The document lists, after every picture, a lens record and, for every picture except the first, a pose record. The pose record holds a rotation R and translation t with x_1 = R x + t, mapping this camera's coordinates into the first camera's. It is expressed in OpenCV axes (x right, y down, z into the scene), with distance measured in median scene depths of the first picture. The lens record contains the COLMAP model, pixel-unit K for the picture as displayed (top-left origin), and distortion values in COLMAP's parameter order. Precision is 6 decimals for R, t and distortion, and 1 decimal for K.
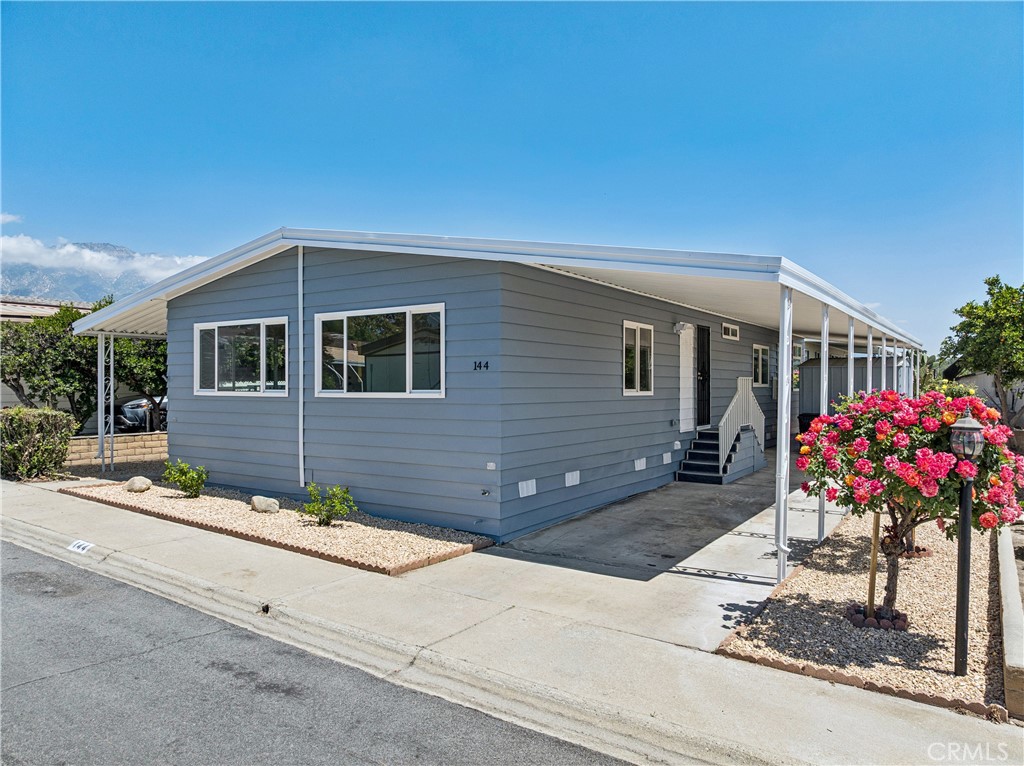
lens RADIAL K [[720.6, 0, 503.9], [0, 720.6, 385.1], [0, 0, 1]] dist [-0.016401, -0.010146]
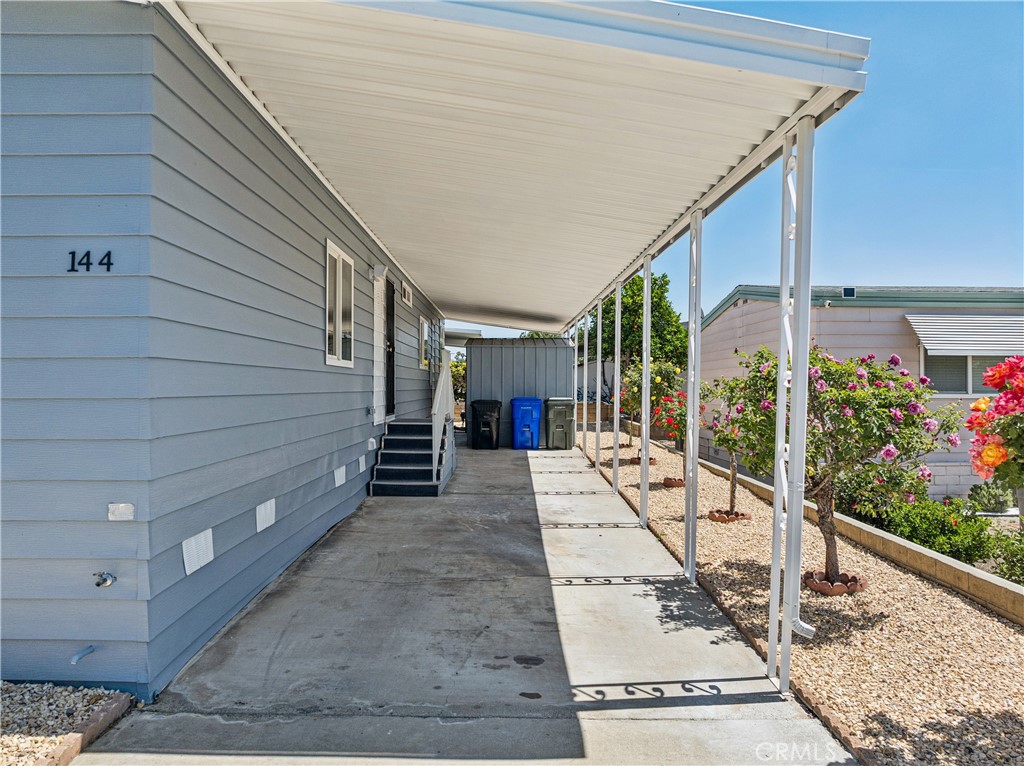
lens RADIAL K [[720.6, 0, 504.2], [0, 720.6, 384.9], [0, 0, 1]] dist [-0.016401, -0.010146]
pose [[0.823703, 0.001406, 0.567020, -0.045636], [-0.001448, 0.999999, -0.000377, 0.027886], [-0.567020, -0.000510, 0.823704, 0.369510]]
